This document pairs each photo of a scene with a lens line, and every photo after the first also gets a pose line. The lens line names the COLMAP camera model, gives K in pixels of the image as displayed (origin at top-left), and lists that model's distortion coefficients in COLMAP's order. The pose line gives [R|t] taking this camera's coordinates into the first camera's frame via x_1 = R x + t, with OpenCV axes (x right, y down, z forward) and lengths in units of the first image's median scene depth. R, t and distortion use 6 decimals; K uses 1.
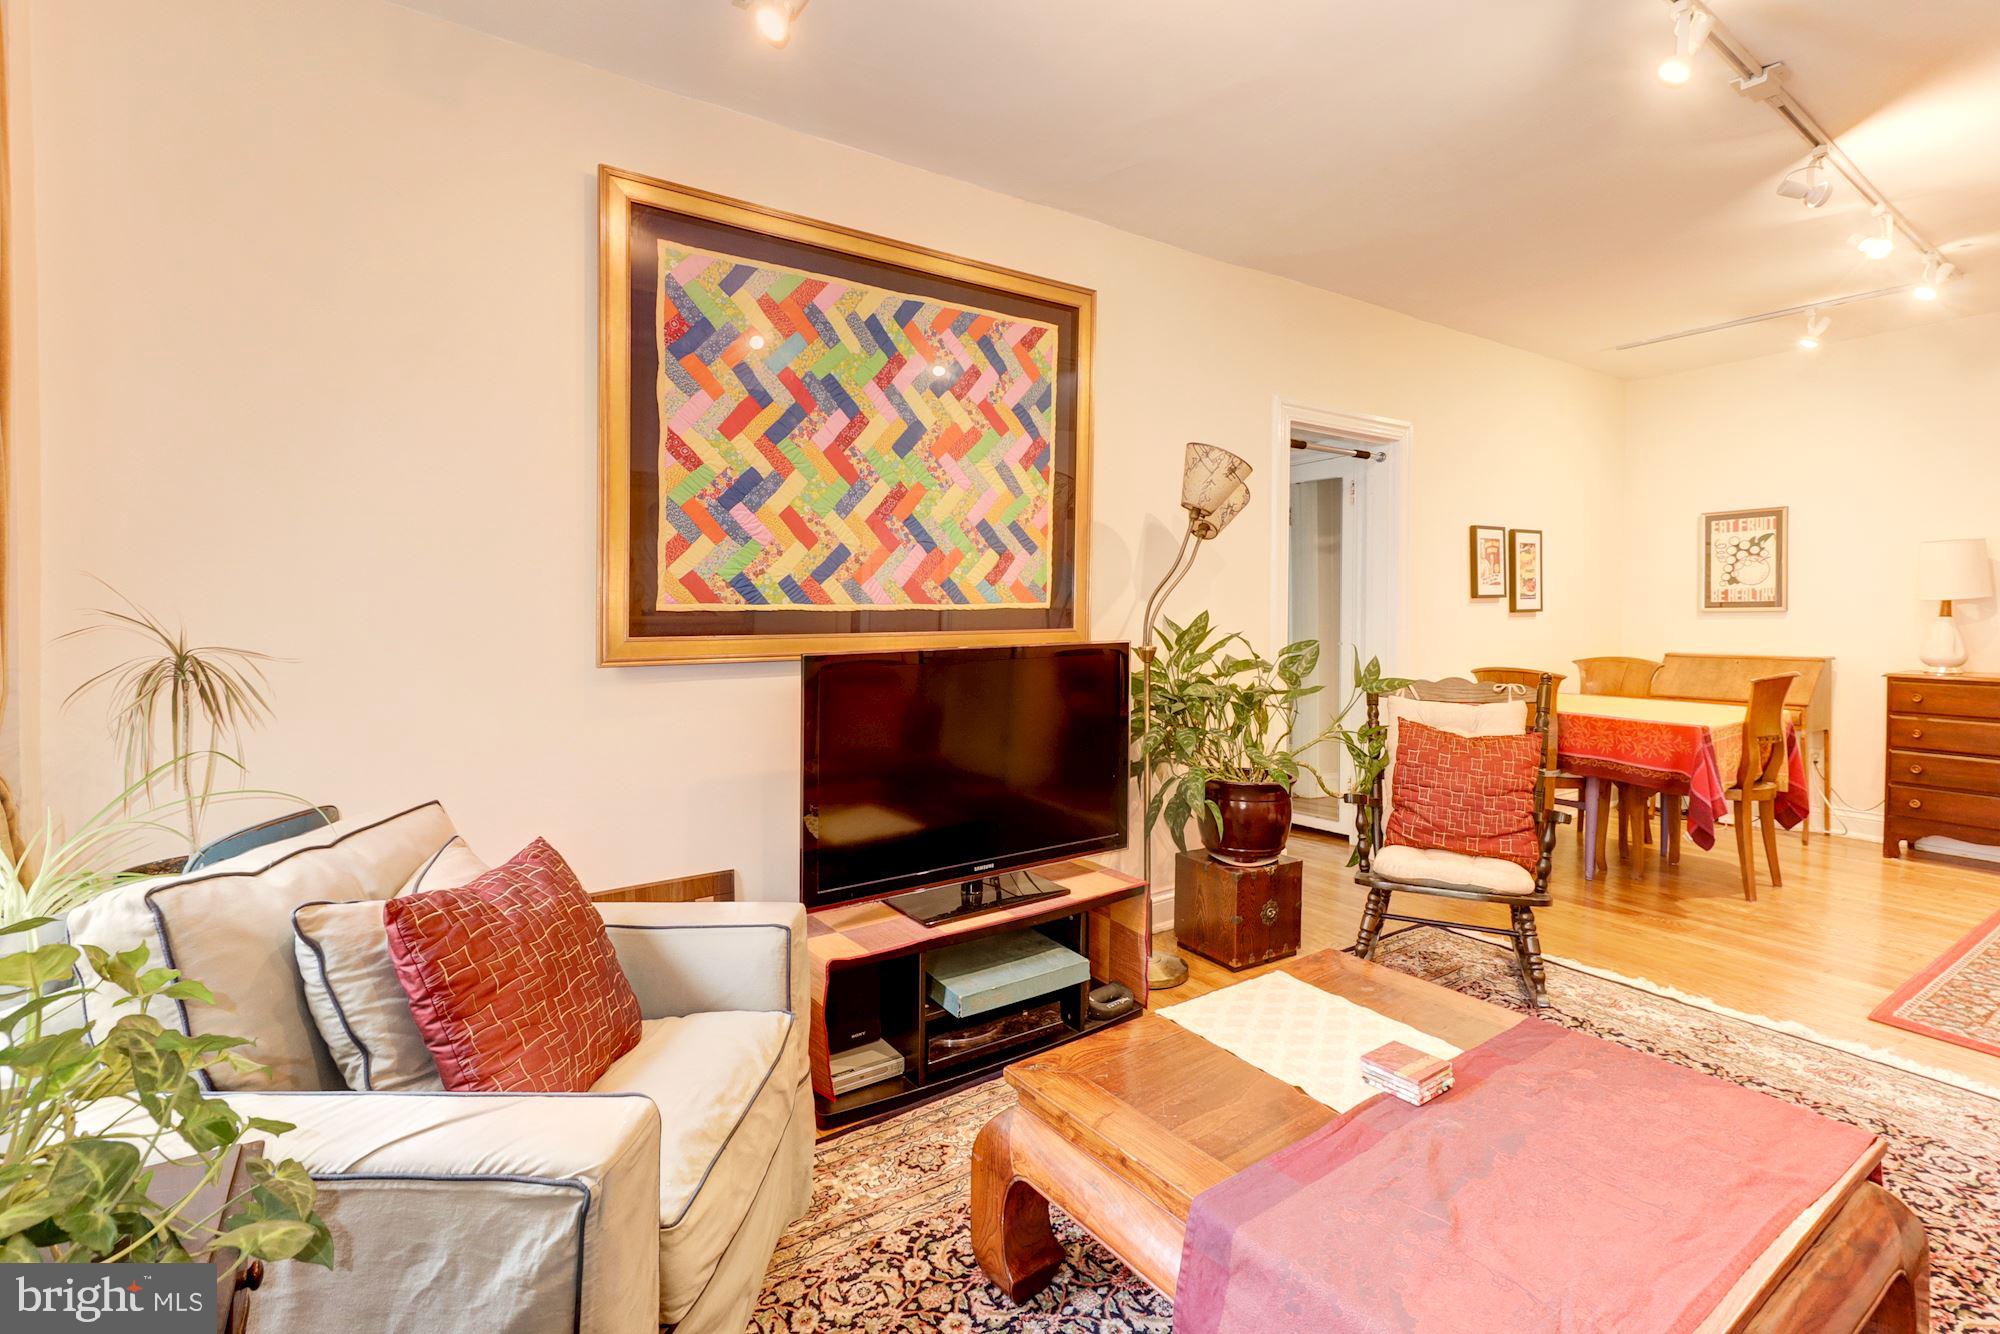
lens RADIAL K [[934.8, 0, 1011.6], [0, 934.8, 655.4], [0, 0, 1]] dist [0.022688, 0.000053]
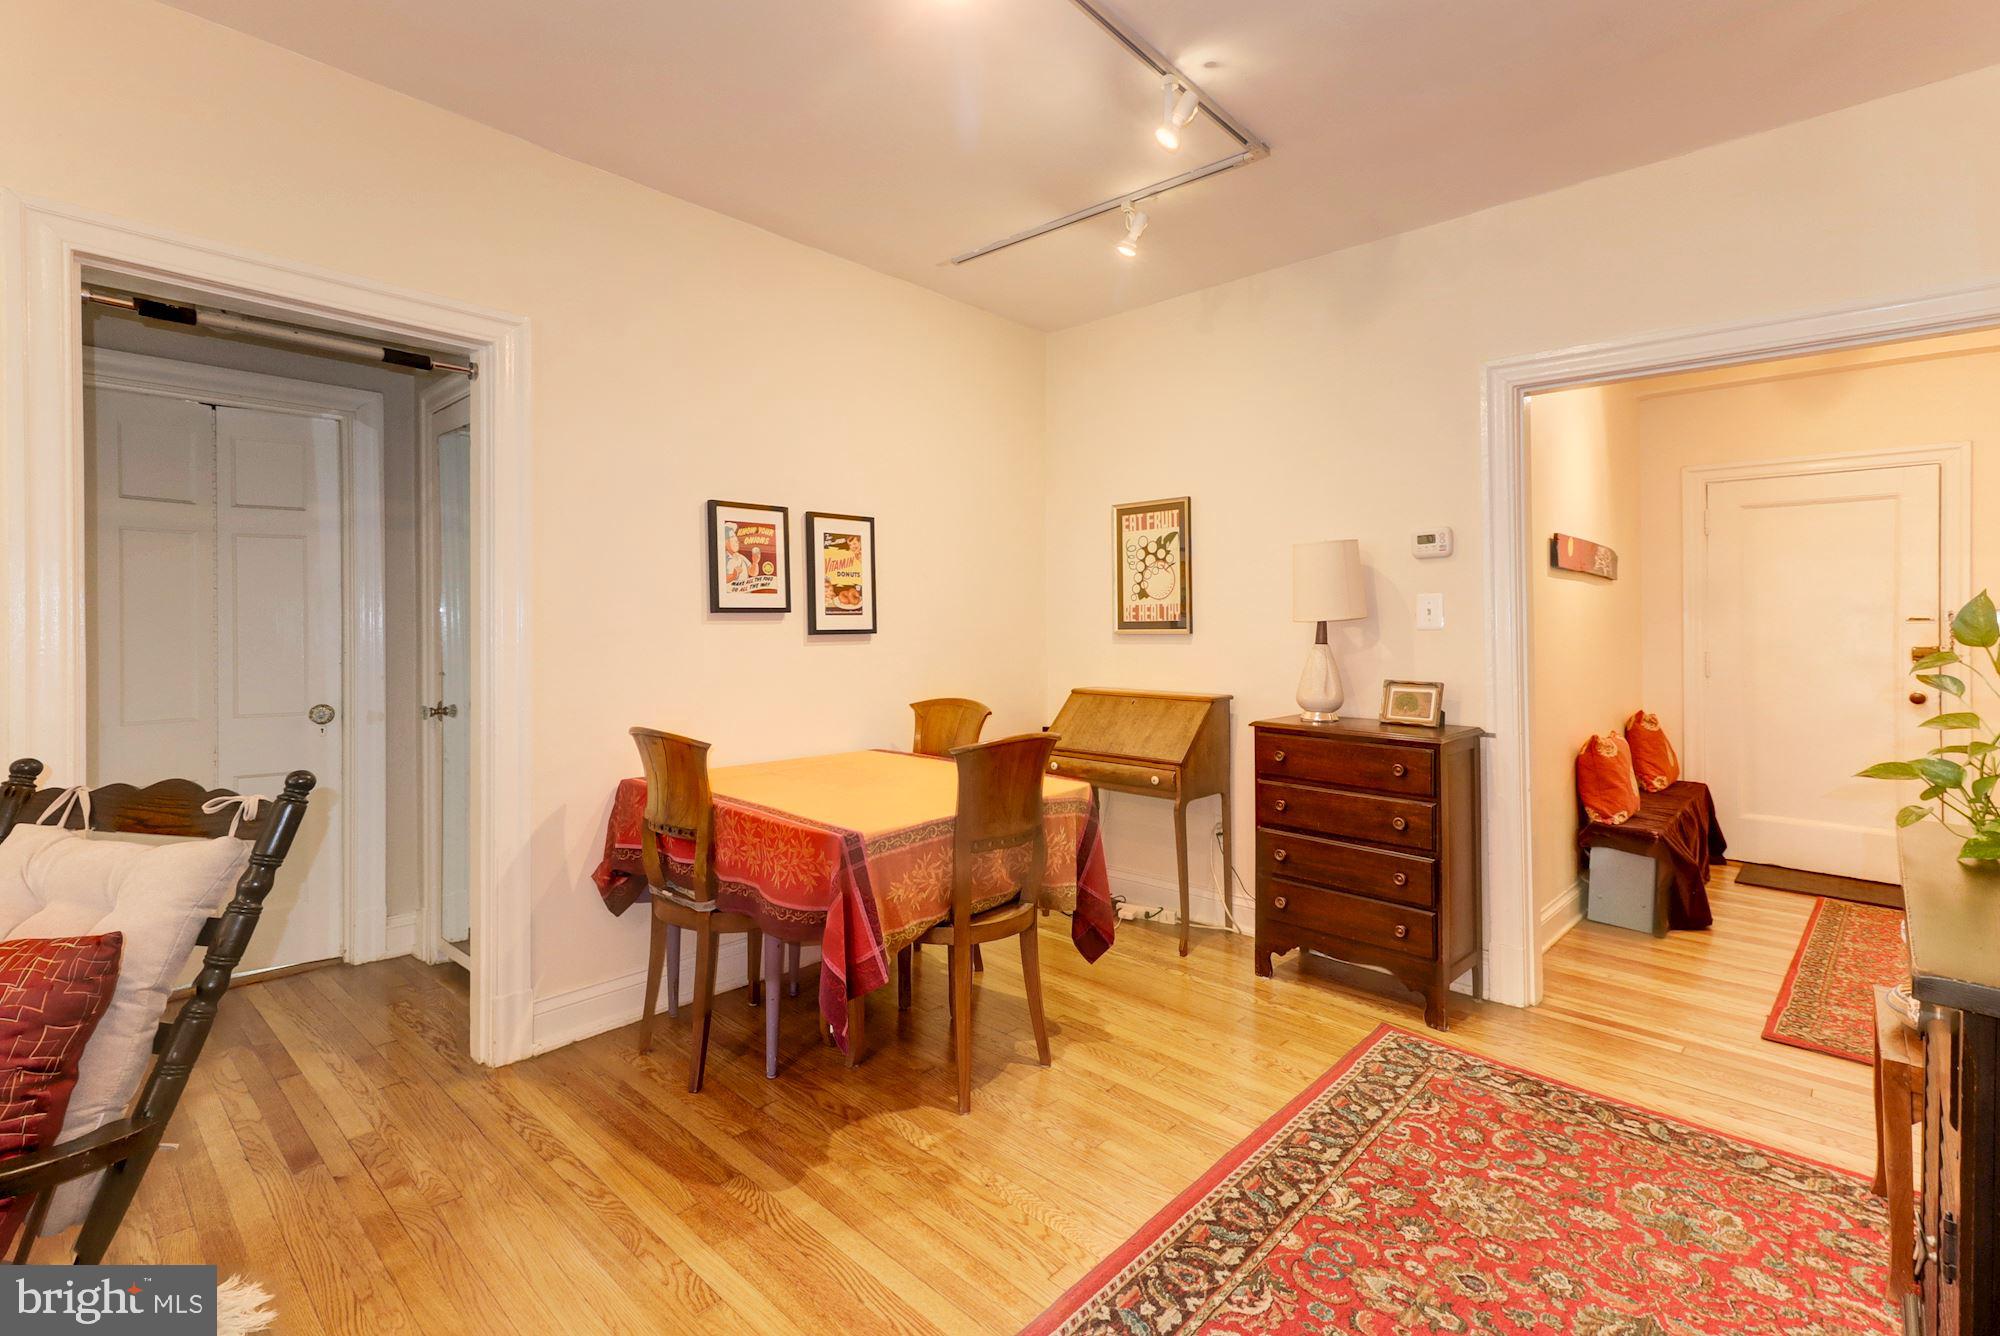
lens RADIAL K [[934.8, 0, 1011.6], [0, 934.8, 656.4], [0, 0, 1]] dist [0.022688, 0.000053]
pose [[0.974148, -0.001988, 0.225900, 0.507186], [0.005410, 0.999880, -0.014530, -0.018780], [-0.225844, 0.015376, 0.974042, 0.301946]]
